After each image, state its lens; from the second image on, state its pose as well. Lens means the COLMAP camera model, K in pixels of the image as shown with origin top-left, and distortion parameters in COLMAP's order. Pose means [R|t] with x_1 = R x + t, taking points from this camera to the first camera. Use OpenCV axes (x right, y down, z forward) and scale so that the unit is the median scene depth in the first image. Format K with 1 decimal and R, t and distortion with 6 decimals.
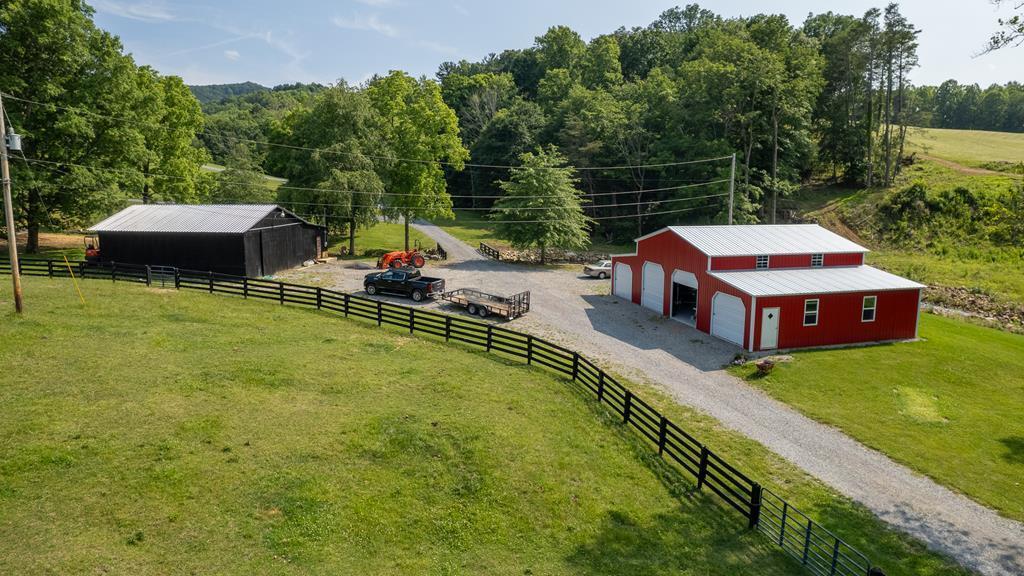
lens RADIAL K [[632.7, 0, 550.1], [0, 632.7, 286.5], [0, 0, 1]] dist [-0.122344, 0.098259]
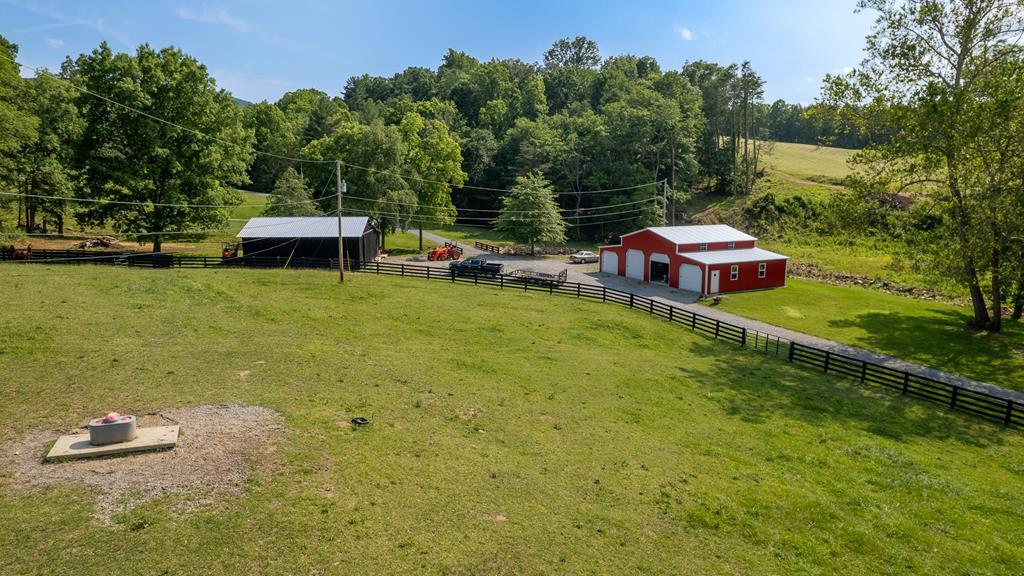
lens RADIAL K [[632.7, 0, 550.1], [0, 632.7, 286.5], [0, 0, 1]] dist [-0.122344, 0.098259]
pose [[0.974829, -0.037624, 0.219754, -0.236755], [0.037612, 0.999283, 0.004238, 0.023960], [-0.219756, 0.004134, 0.975546, -0.315999]]
